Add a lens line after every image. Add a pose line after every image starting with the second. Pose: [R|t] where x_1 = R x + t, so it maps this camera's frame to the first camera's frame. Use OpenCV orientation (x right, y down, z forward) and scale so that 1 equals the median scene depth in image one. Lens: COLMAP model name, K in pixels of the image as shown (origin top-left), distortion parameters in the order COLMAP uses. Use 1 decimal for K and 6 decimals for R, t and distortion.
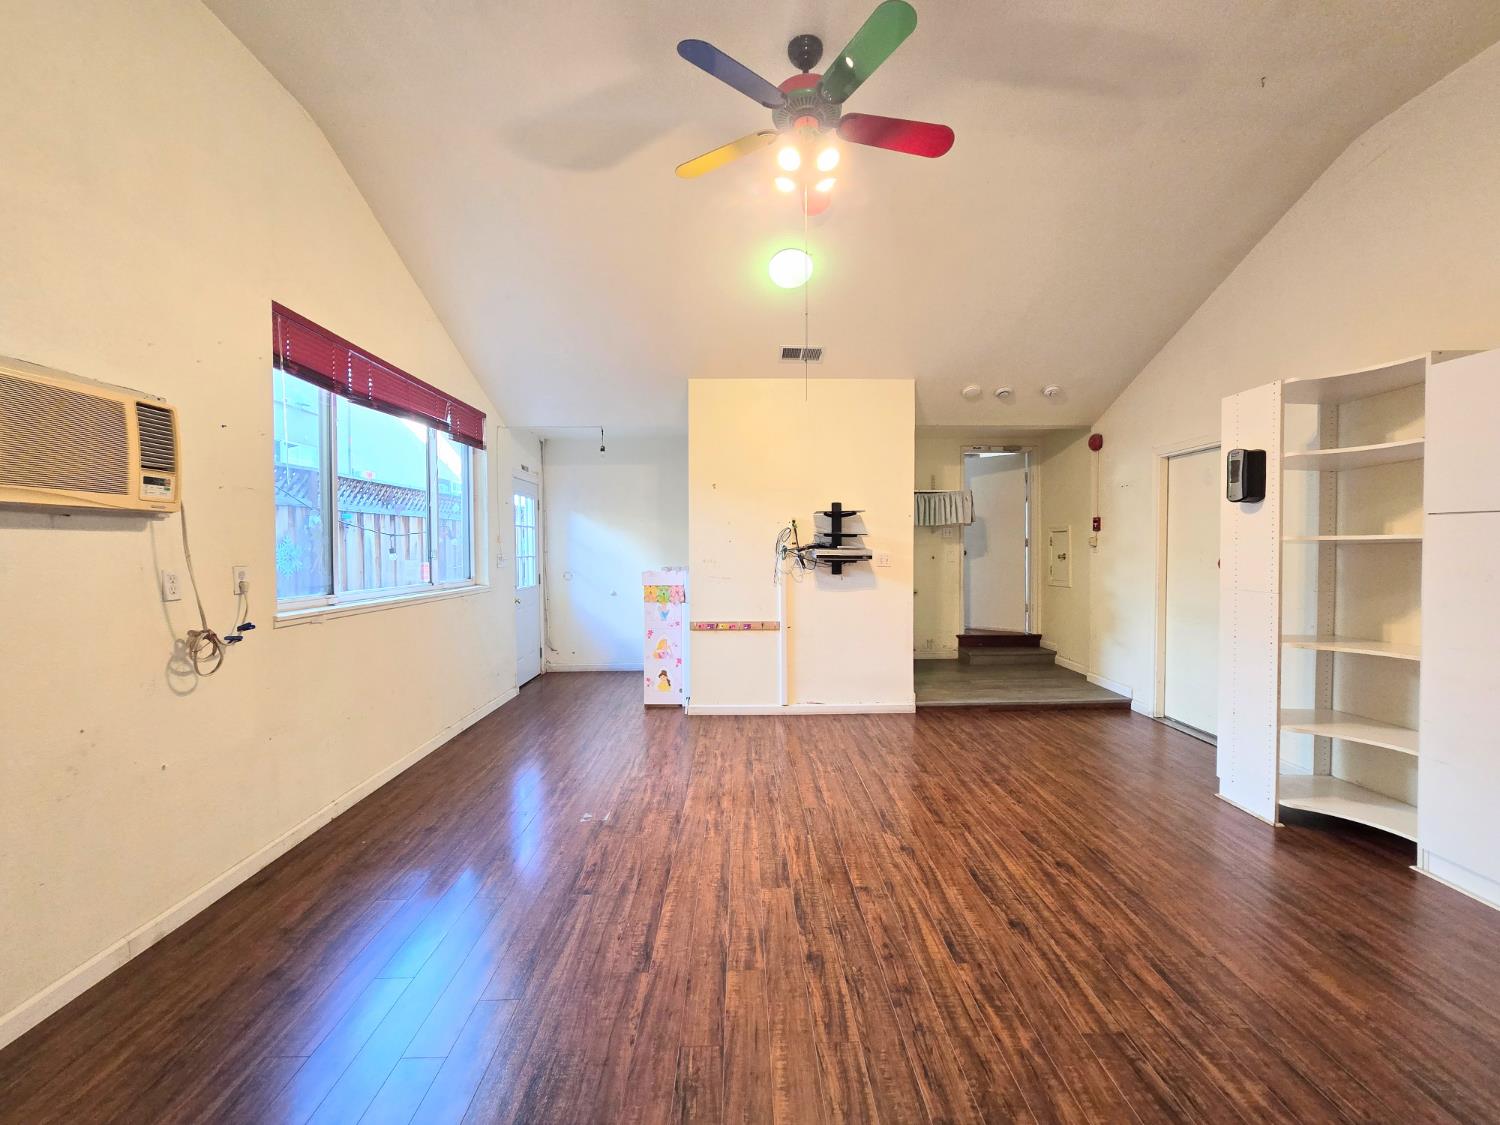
lens RADIAL K [[617.2, 0, 754.8], [0, 617.2, 561.6], [0, 0, 1]] dist [-0.004961, -0.000869]
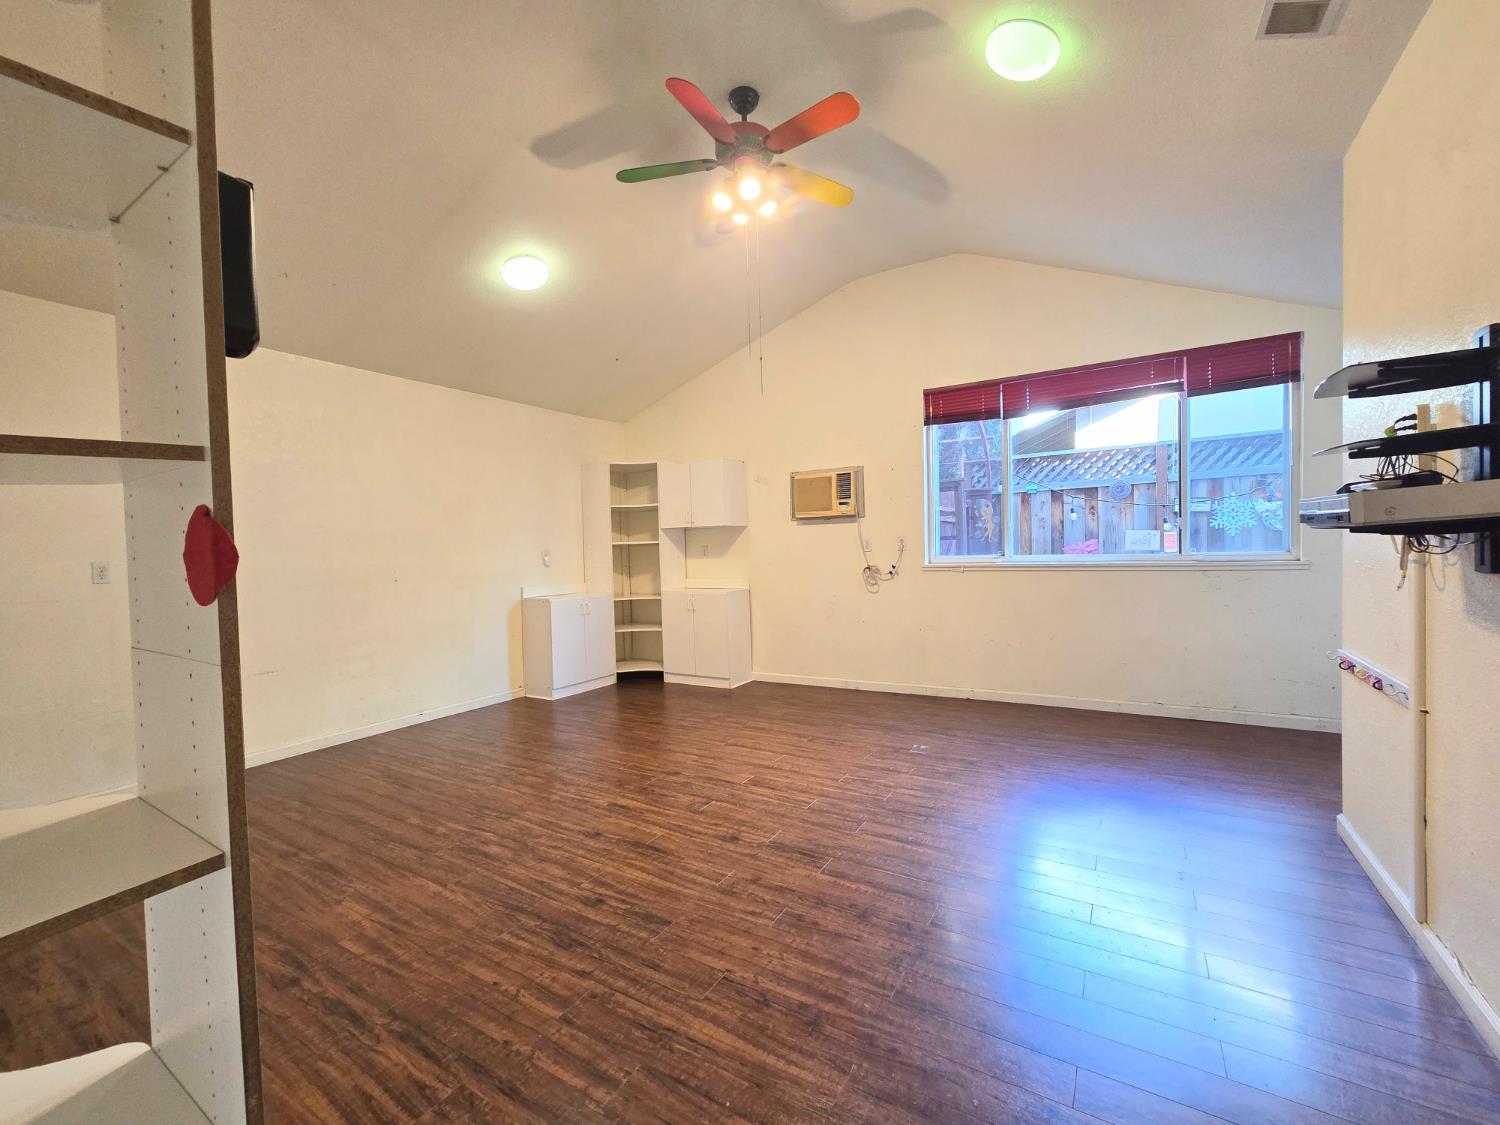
lens RADIAL K [[617.2, 0, 754.8], [0, 617.2, 561.6], [0, 0, 1]] dist [-0.004961, -0.000869]
pose [[-0.544277, 0.041684, -0.837870, 1.050477], [0.011666, 0.999044, 0.042124, -0.002613], [0.838825, 0.013153, -0.544243, 1.607731]]
